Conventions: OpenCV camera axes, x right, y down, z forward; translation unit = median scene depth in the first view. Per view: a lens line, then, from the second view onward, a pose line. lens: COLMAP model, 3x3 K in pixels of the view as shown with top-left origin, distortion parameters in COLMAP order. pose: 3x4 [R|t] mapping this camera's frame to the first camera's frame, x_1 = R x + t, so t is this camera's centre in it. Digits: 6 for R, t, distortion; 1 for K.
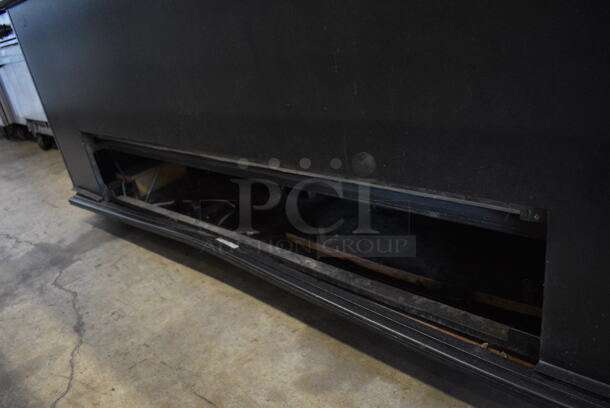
lens RADIAL K [[476.8, 0, 305.0], [0, 476.8, 204.0], [0, 0, 1]] dist [-0.100930, 0.016758]
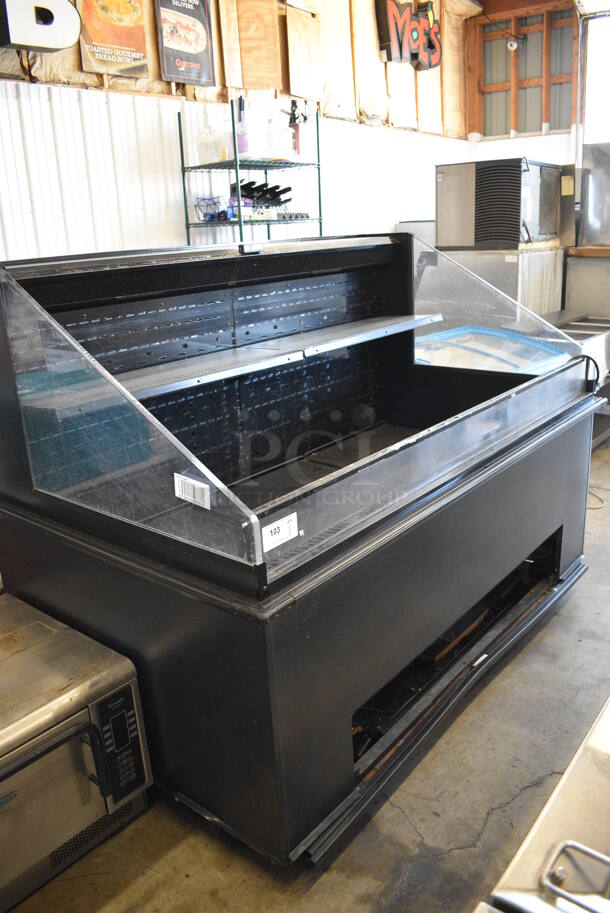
lens RADIAL K [[713.7, 0, 305.0], [0, 713.7, 456.5], [0, 0, 1]] dist [-0.100930, 0.016758]
pose [[-0.047313, -0.129433, 0.990459, -1.982175], [0.478181, 0.867633, 0.136224, -0.907396], [-0.876986, 0.480063, 0.020842, 1.049085]]
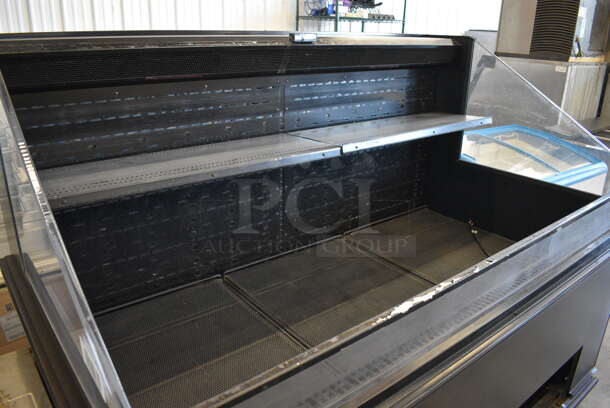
lens RADIAL K [[476.8, 0, 305.0], [0, 476.8, 204.0], [0, 0, 1]] dist [-0.100930, 0.016758]
pose [[0.134916, -0.172315, 0.975759, -1.267596], [0.380660, 0.918207, 0.109518, -0.932863], [-0.914820, 0.356657, 0.189474, 0.846254]]
